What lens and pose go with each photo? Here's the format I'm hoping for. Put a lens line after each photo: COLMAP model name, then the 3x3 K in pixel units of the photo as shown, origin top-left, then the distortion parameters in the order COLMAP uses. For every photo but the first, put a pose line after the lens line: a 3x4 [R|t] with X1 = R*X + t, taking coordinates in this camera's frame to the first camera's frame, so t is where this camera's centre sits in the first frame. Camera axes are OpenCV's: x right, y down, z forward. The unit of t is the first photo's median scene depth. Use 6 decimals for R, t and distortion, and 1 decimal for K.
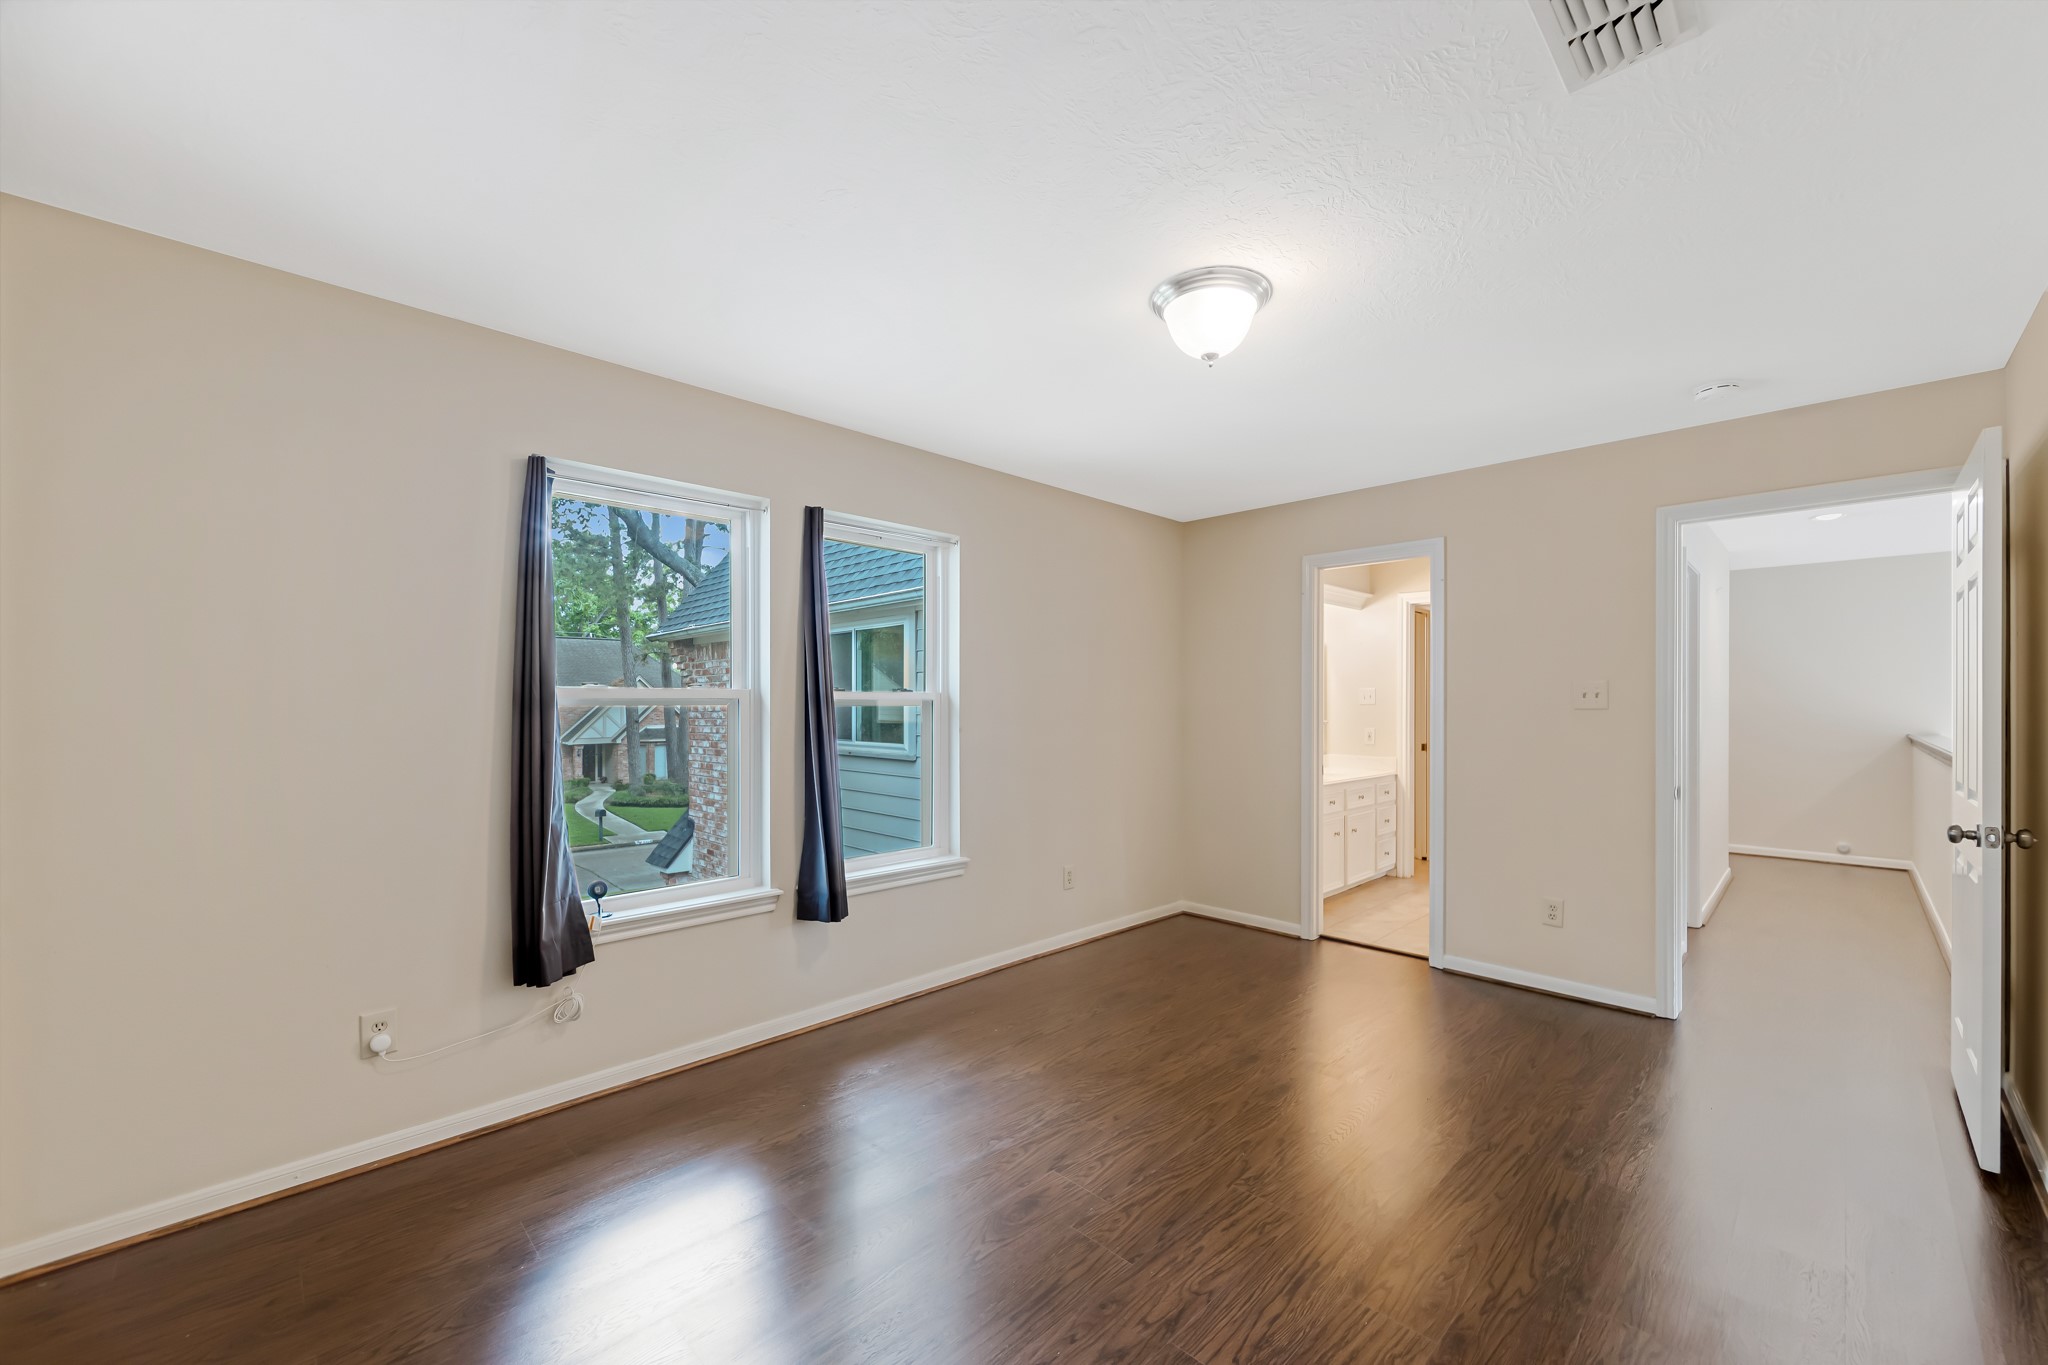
lens RADIAL K [[809.5, 0, 1051.0], [0, 809.5, 704.1], [0, 0, 1]] dist [-0.002218, 0.000716]
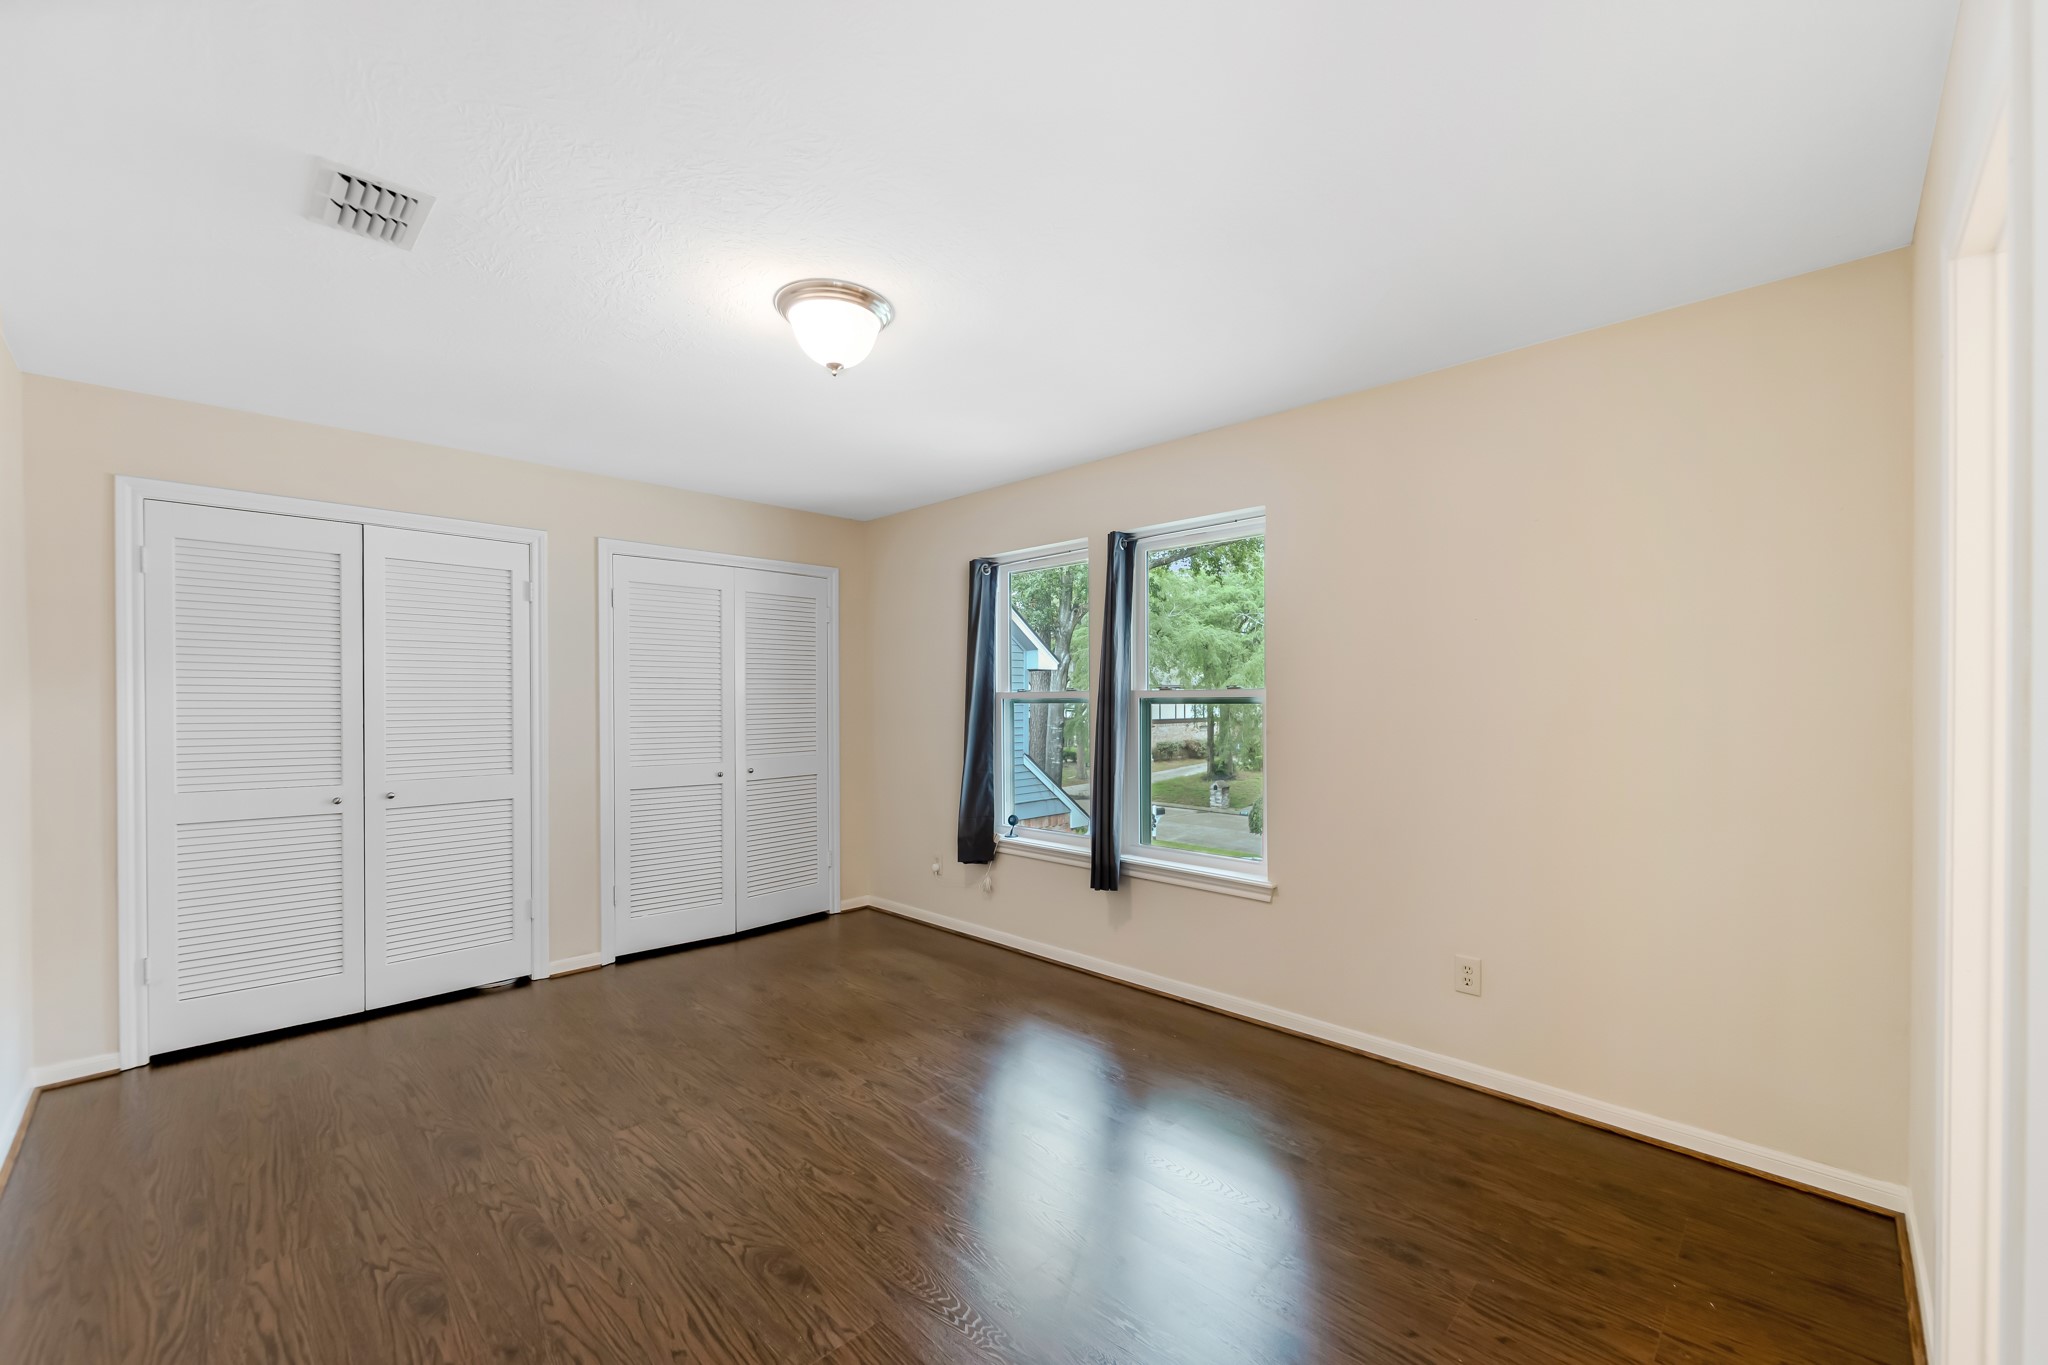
lens RADIAL K [[809.5, 0, 1051.0], [0, 809.5, 704.1], [0, 0, 1]] dist [-0.002218, 0.000716]
pose [[0.021141, 0.003506, -0.999770, 1.243203], [0.000384, 0.999994, 0.003515, -0.004939], [0.999776, -0.000459, 0.021140, 1.255917]]
